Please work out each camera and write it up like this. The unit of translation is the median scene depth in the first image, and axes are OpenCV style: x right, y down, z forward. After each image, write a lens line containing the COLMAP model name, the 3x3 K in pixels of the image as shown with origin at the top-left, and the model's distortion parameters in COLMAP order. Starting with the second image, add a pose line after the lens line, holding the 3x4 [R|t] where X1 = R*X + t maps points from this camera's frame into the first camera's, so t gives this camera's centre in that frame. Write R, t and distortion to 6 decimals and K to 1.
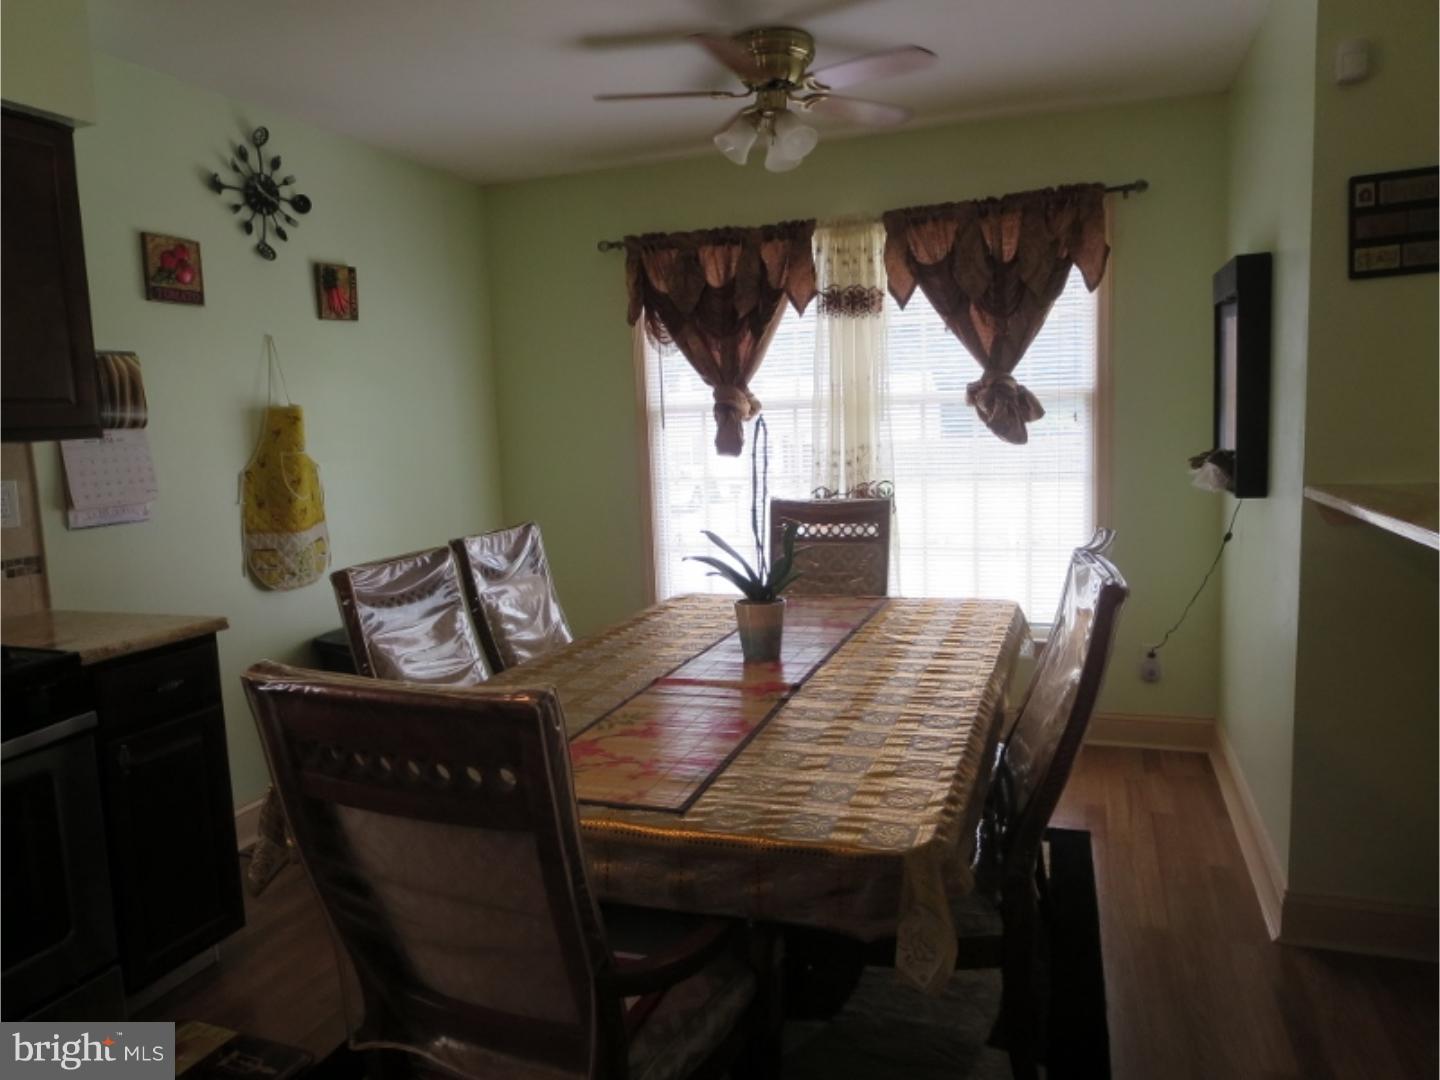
lens RADIAL K [[1014.8, 0, 726.9], [0, 1014.8, 540.8], [0, 0, 1]] dist [-0.012359, -0.010755]
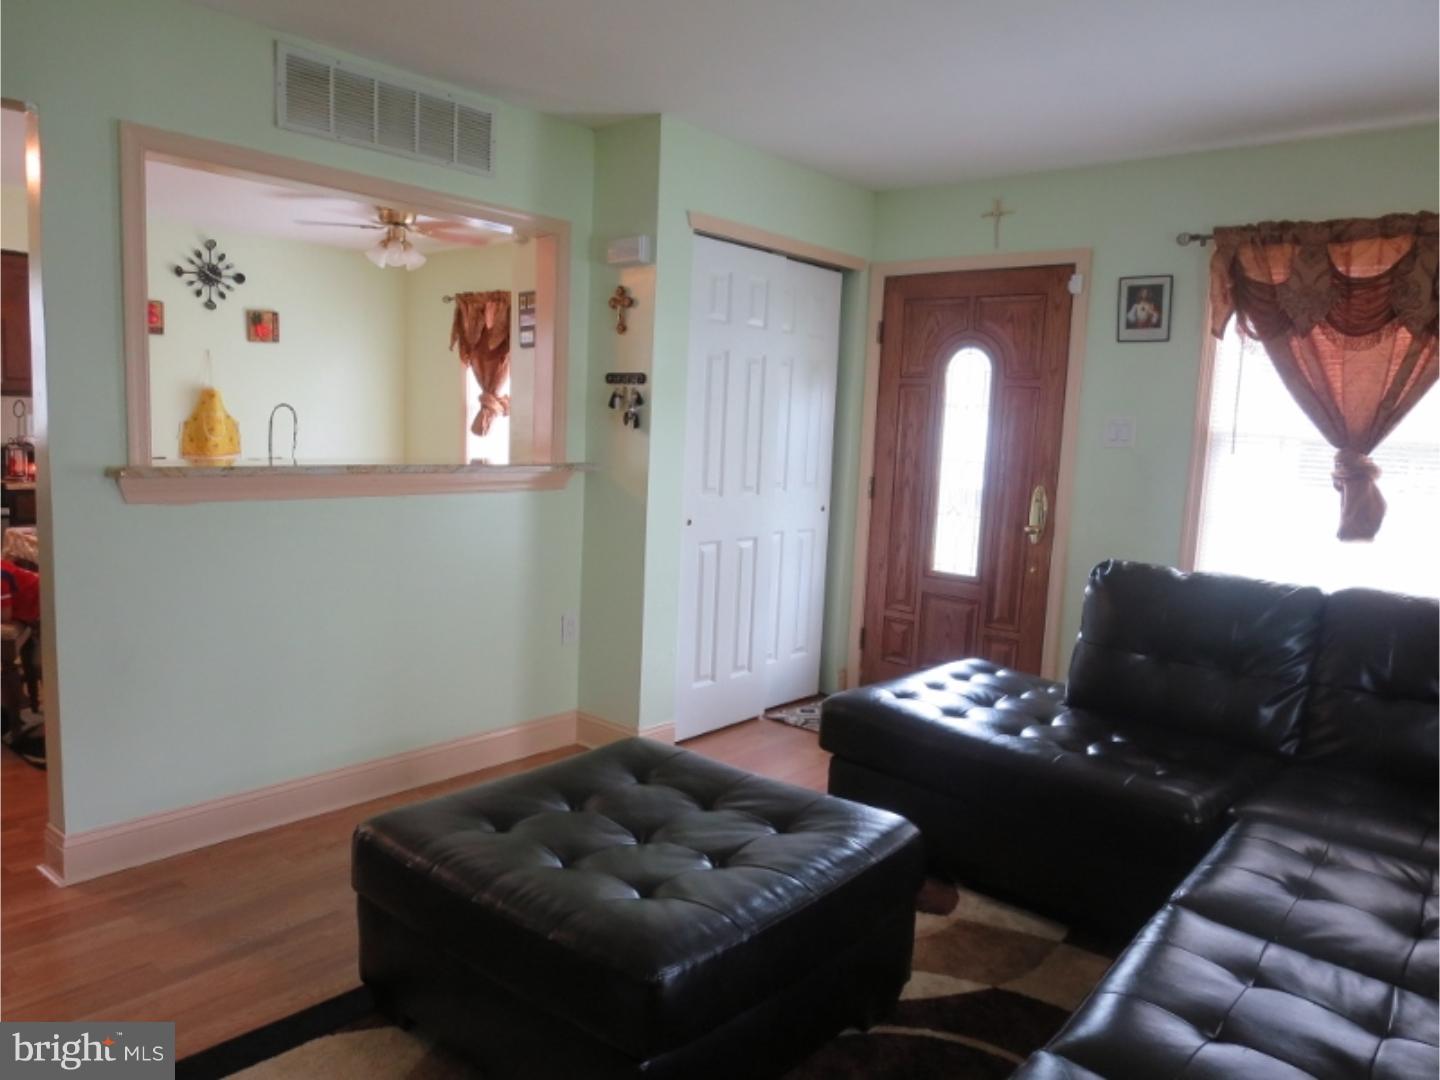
lens RADIAL K [[1014.8, 0, 717.3], [0, 1014.8, 537.6], [0, 0, 1]] dist [-0.012359, -0.010755]
pose [[0.931104, 0.104903, -0.349342, 0.976361], [-0.108434, 0.994058, 0.009492, 0.018158], [0.348262, 0.029043, 0.936947, -0.357896]]
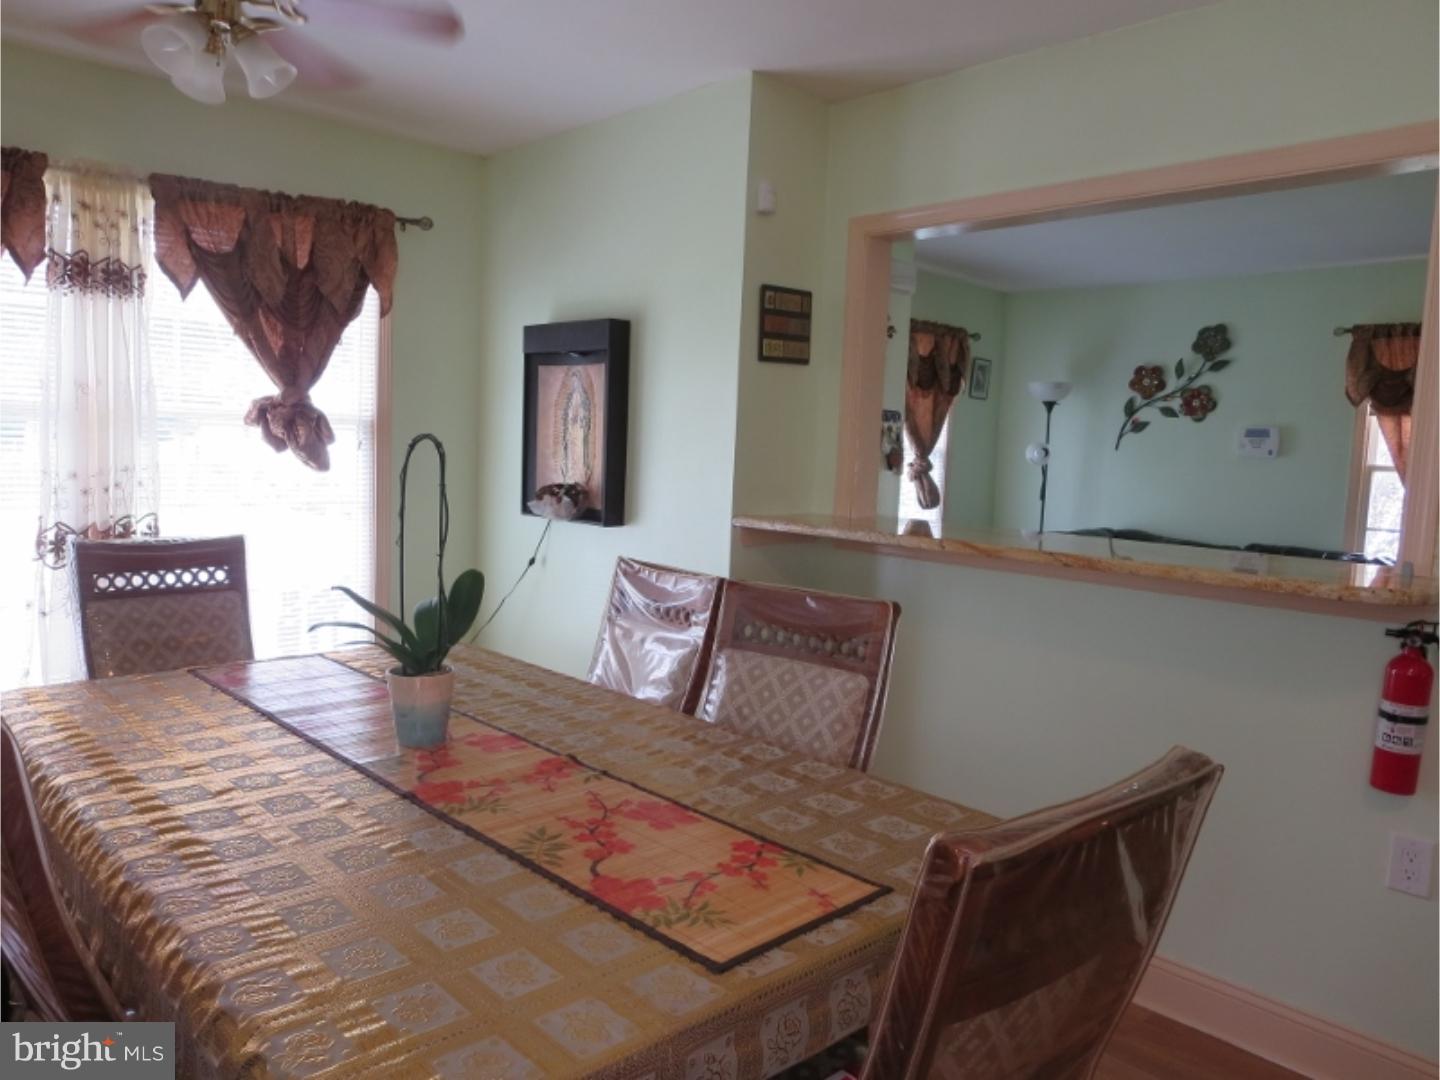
lens RADIAL K [[1014.8, 0, 702.7], [0, 1014.8, 530.4], [0, 0, 1]] dist [-0.012359, -0.010755]
pose [[0.456771, -0.033016, 0.888972, -0.369410], [0.053886, 0.998503, 0.009396, -0.031234], [-0.887951, 0.043611, 0.457866, 0.277802]]
